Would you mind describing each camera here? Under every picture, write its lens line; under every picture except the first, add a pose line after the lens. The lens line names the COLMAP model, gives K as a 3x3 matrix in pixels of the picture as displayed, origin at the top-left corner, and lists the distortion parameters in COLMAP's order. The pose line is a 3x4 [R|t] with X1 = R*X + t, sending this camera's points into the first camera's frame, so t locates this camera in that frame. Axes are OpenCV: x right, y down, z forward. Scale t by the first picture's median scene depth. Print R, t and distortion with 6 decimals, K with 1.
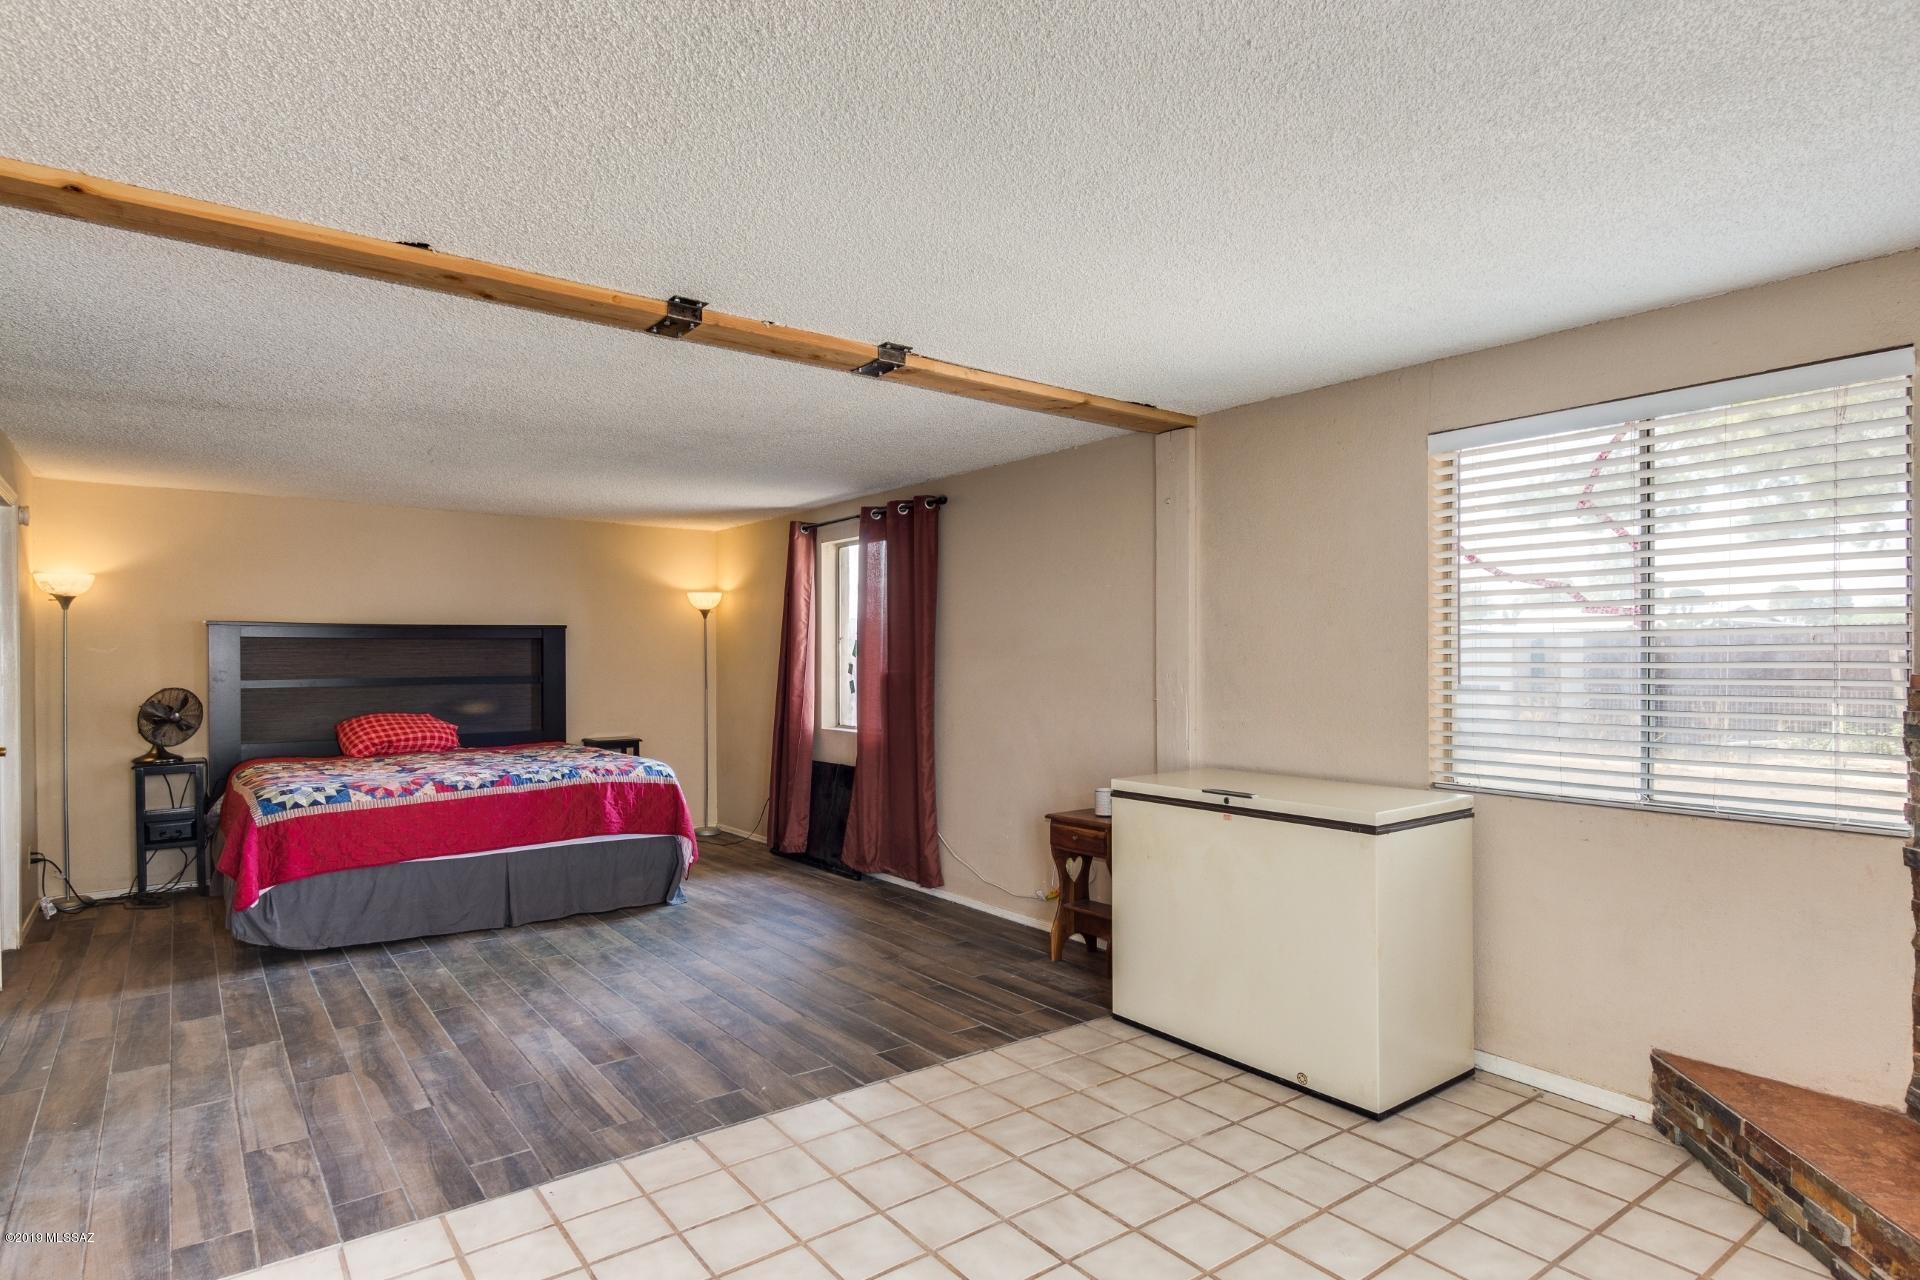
lens RADIAL K [[1020.2, 0, 955.4], [0, 1020.2, 643.7], [0, 0, 1]] dist [0.007835, 0.000609]
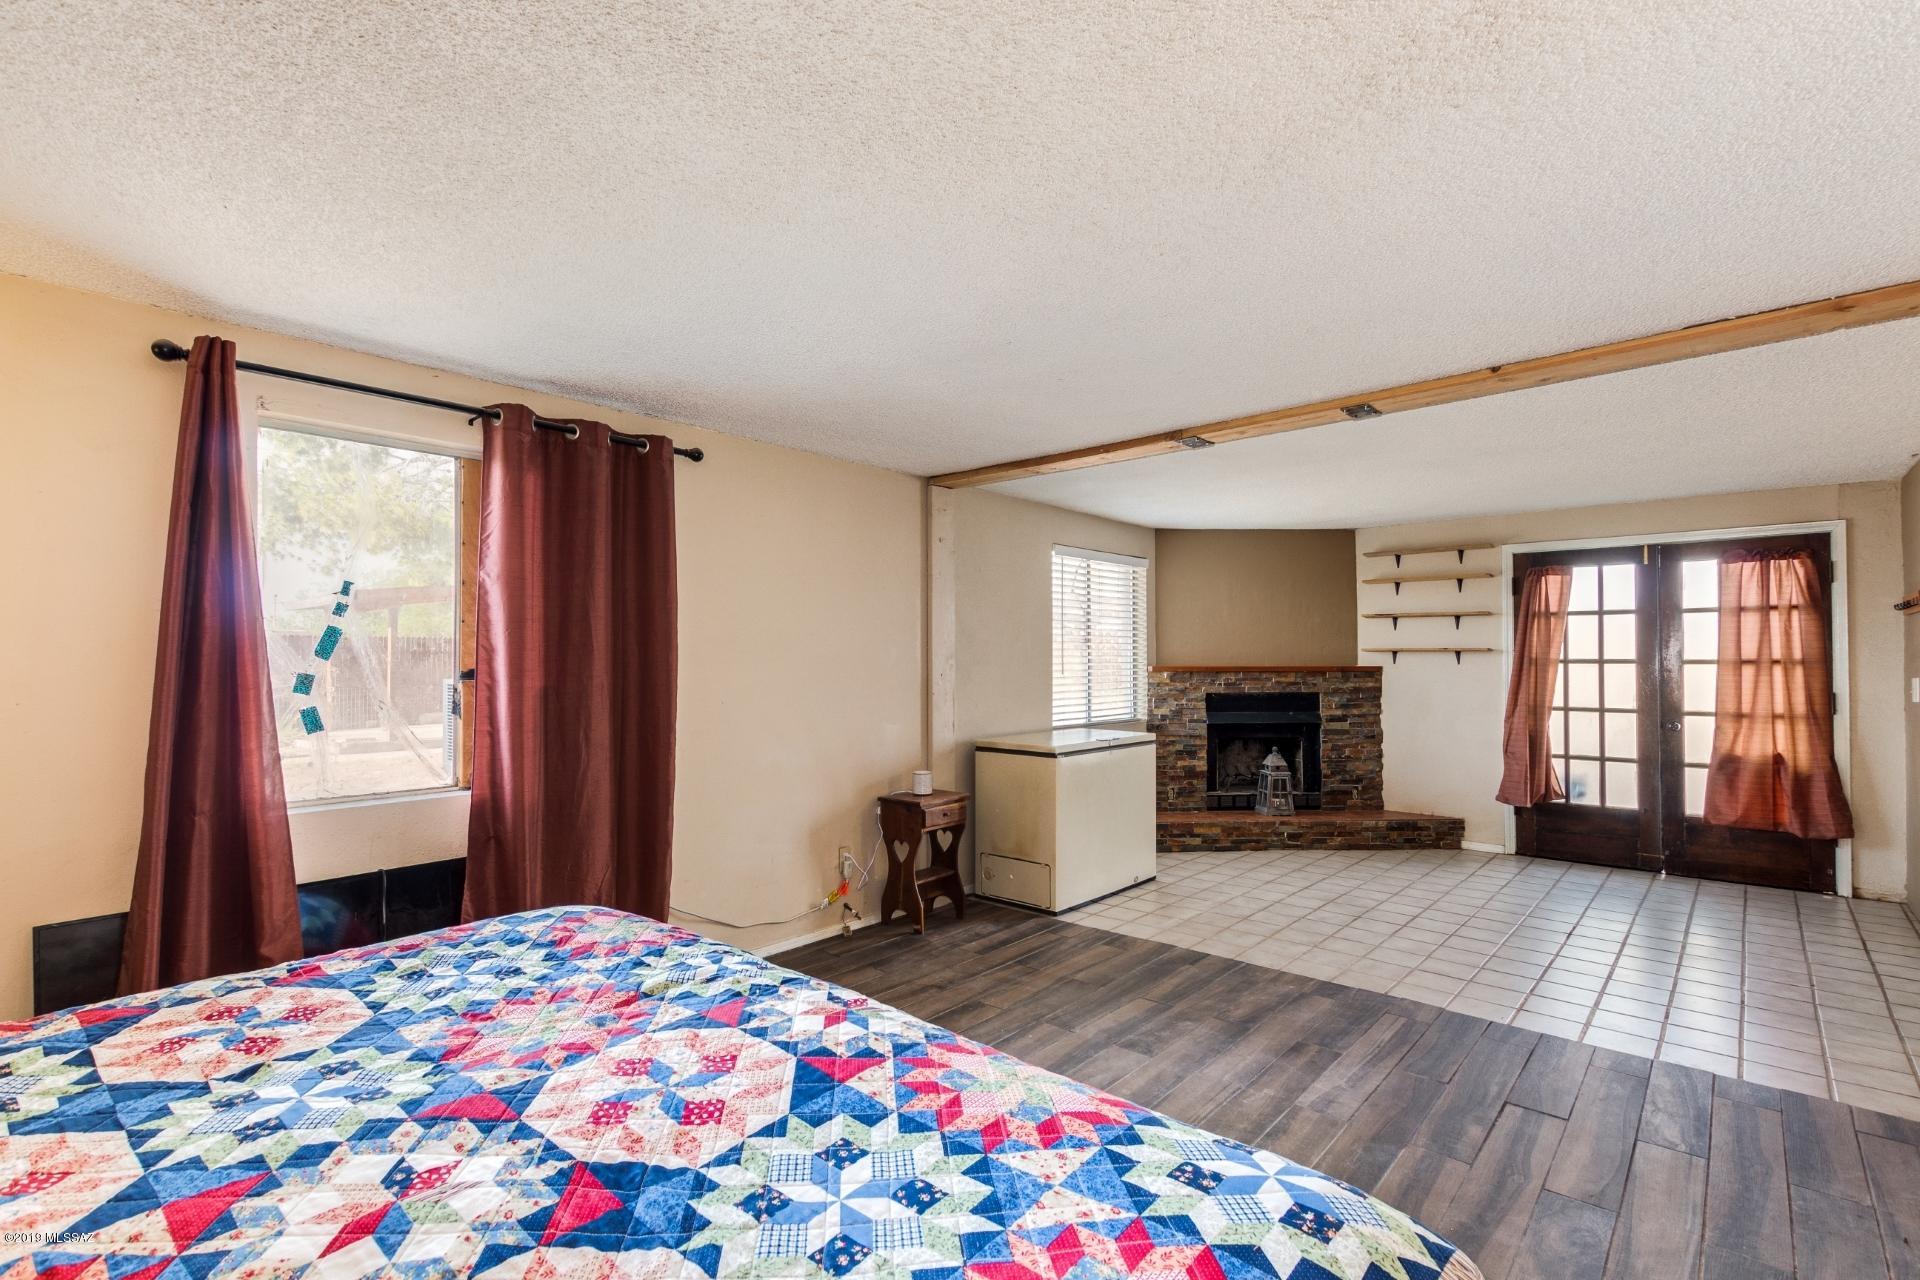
lens RADIAL K [[891.5, 0, 950.8], [0, 891.5, 650.5], [0, 0, 1]] dist [0.005471, -0.000486]
pose [[-0.189131, 0.018462, 0.981778, -1.145789], [-0.005544, 0.999787, -0.019869, 0.030122], [-0.981936, -0.009201, -0.188988, 1.534628]]
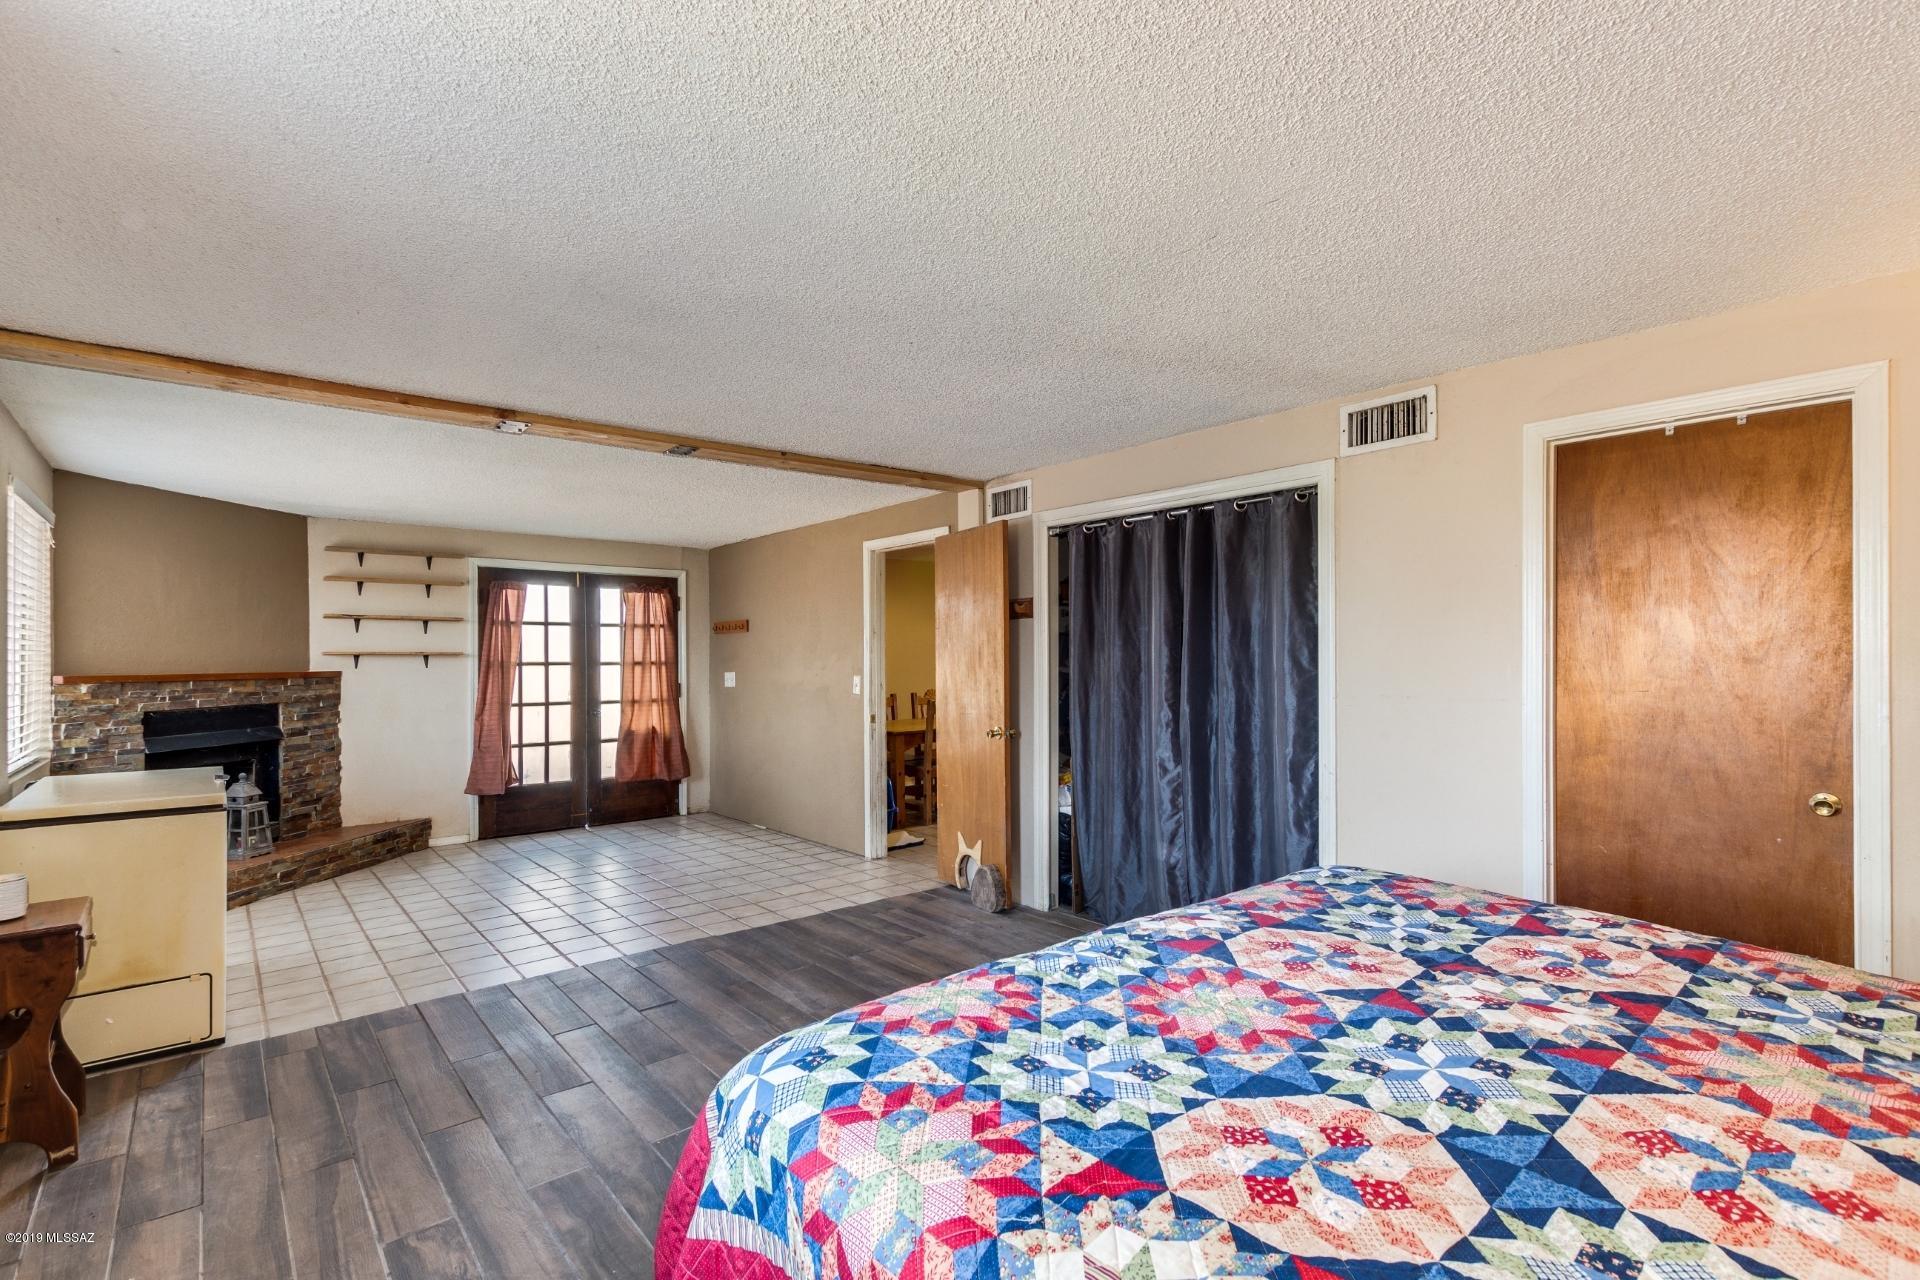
lens RADIAL K [[891.5, 0, 935.7], [0, 891.5, 655.0], [0, 0, 1]] dist [0.005471, -0.000486]
pose [[-0.998987, 0.014712, -0.042530, -0.533379], [0.015207, 0.999820, -0.011342, 0.026749], [0.042356, -0.011977, -0.999031, 2.080370]]
